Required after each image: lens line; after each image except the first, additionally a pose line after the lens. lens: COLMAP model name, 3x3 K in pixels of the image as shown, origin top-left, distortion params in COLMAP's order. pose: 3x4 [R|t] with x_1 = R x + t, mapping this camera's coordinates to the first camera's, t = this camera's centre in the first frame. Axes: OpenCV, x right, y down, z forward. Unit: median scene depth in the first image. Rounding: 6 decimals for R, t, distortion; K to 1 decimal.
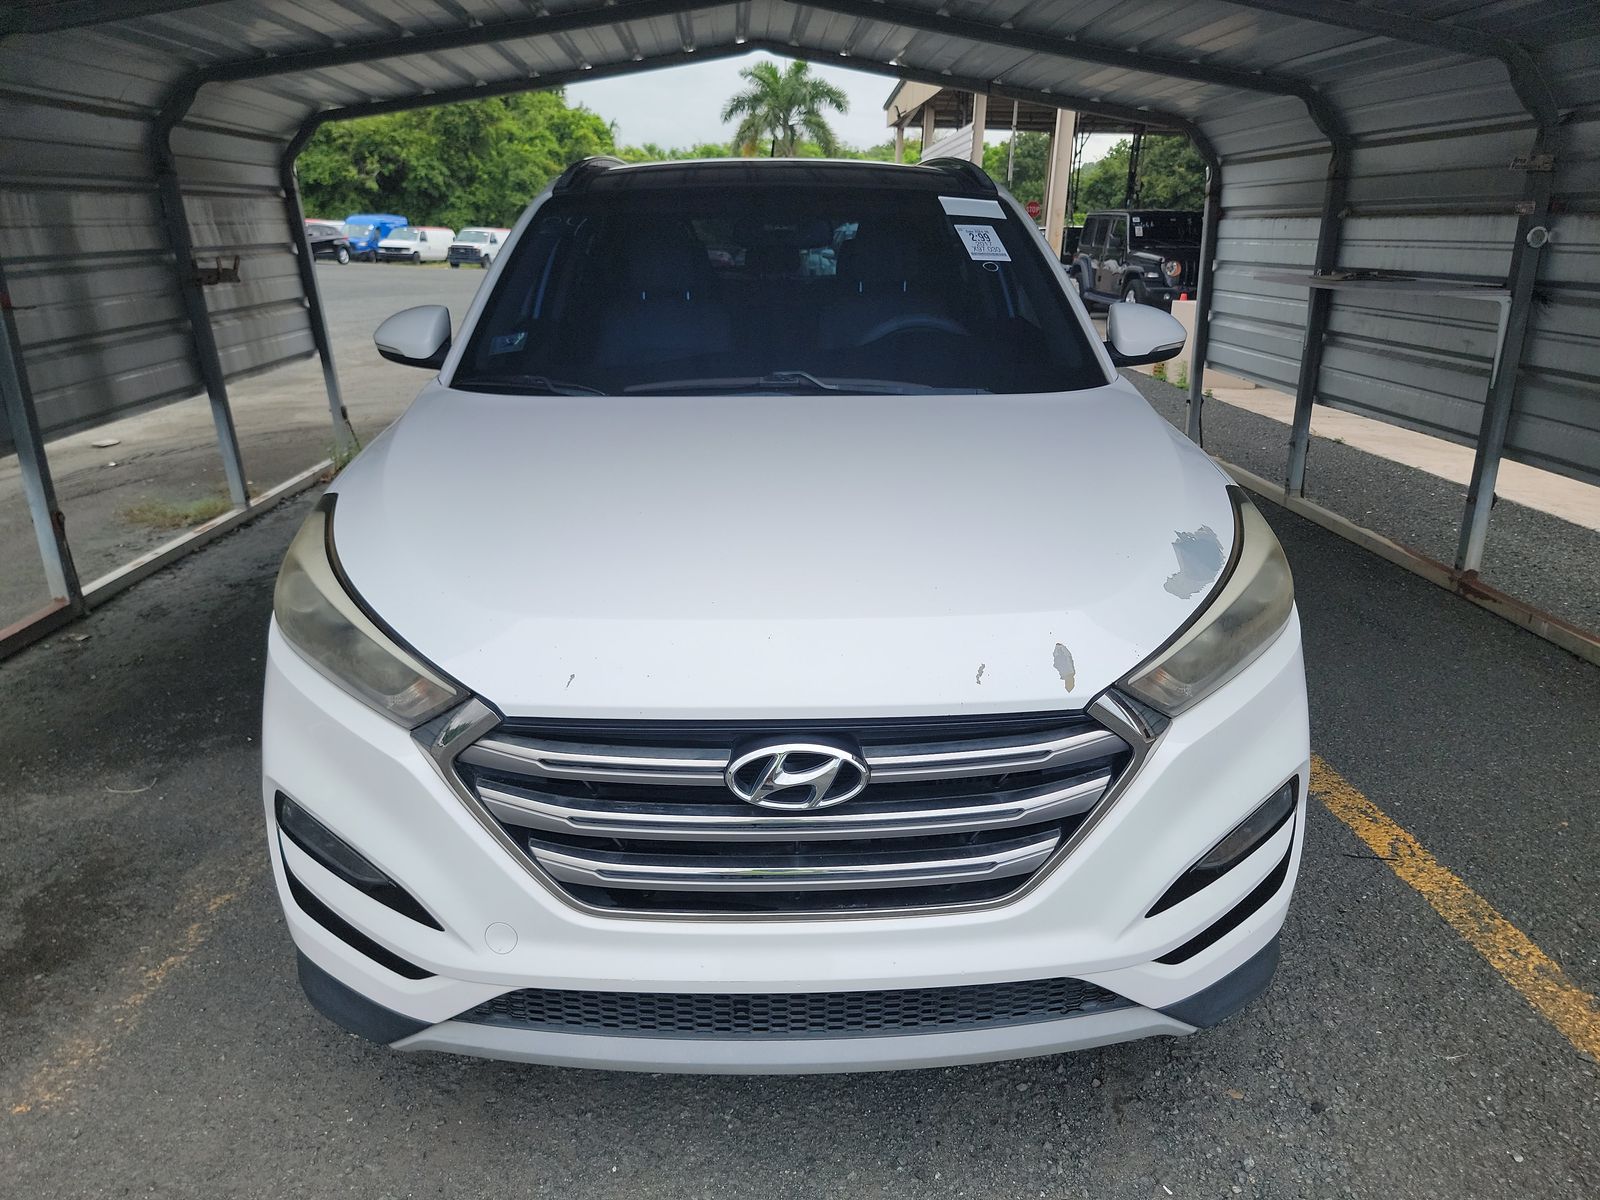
lens RADIAL K [[1126.2, 0, 803.3], [0, 1126.2, 611.2], [0, 0, 1]] dist [0.054958, -0.033421]
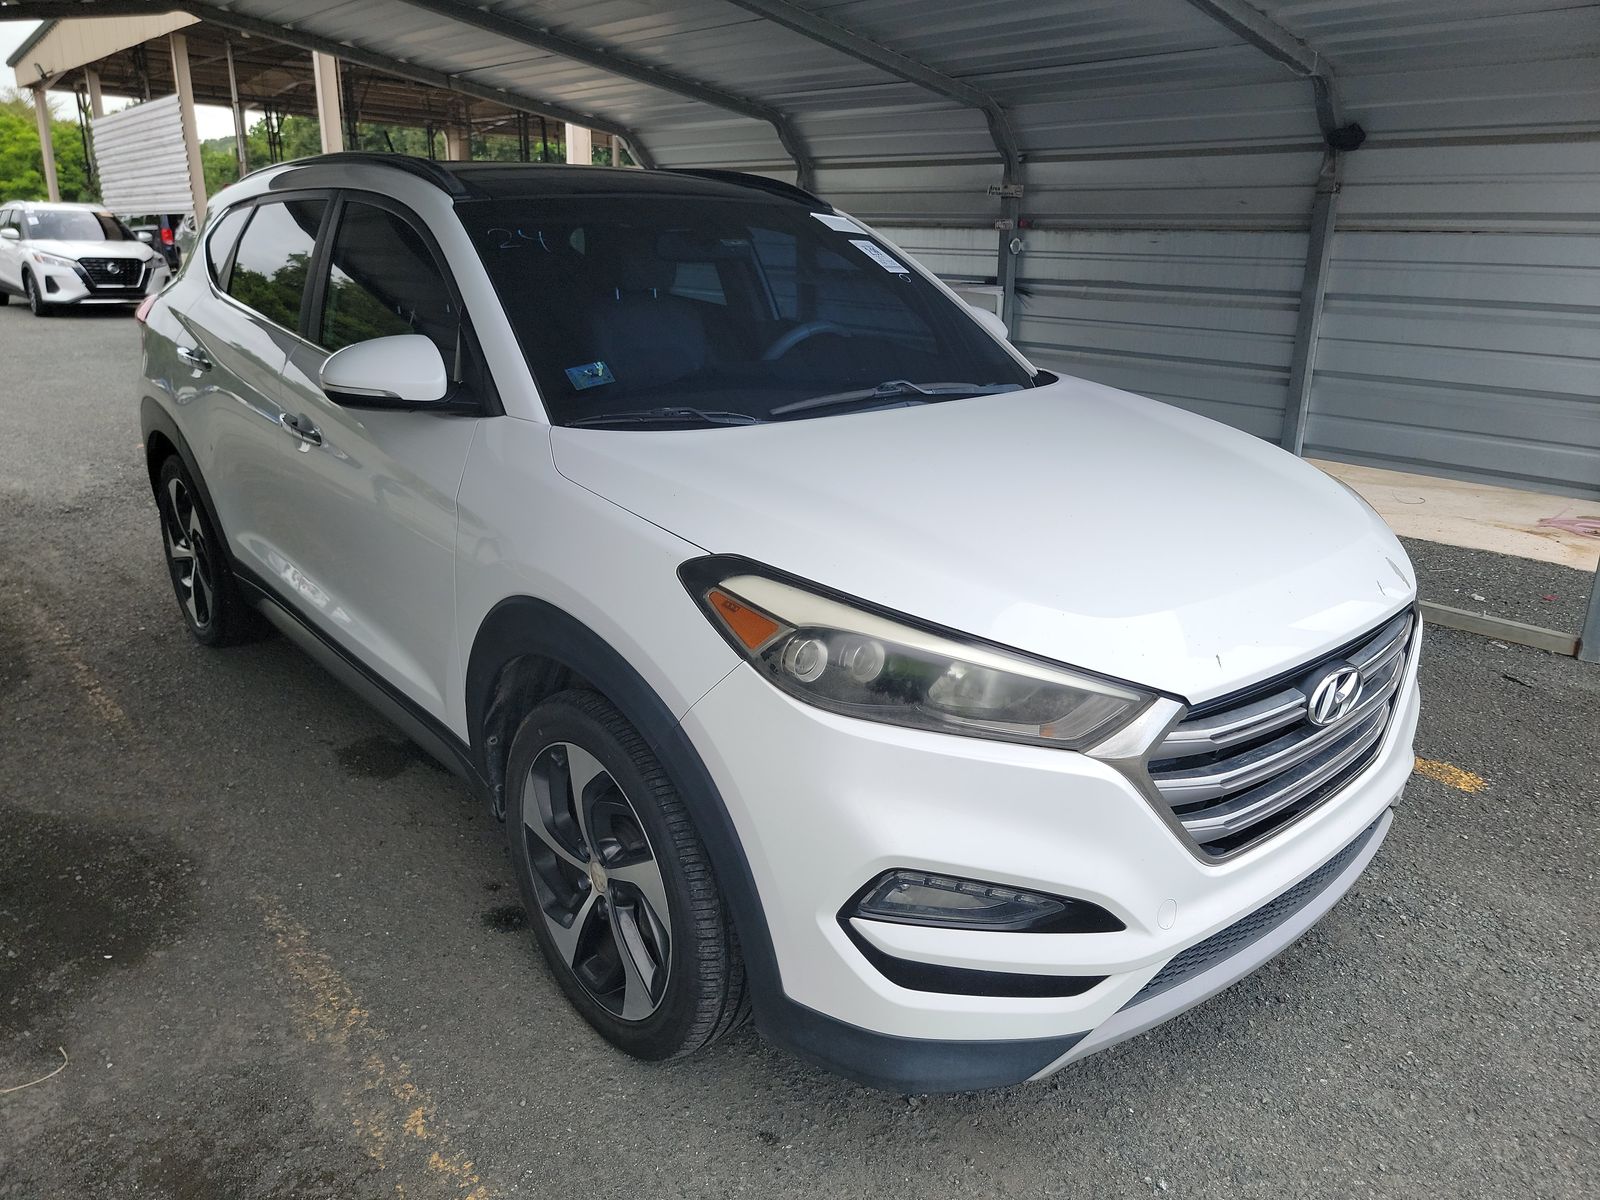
lens RADIAL K [[1126.2, 0, 810.7], [0, 1126.2, 602.1], [0, 0, 1]] dist [0.054958, -0.033421]
pose [[0.768455, -0.193488, 0.609950, -0.433537], [0.192554, 0.978931, 0.067944, -0.054778], [-0.610246, 0.065237, 0.789522, 0.127426]]
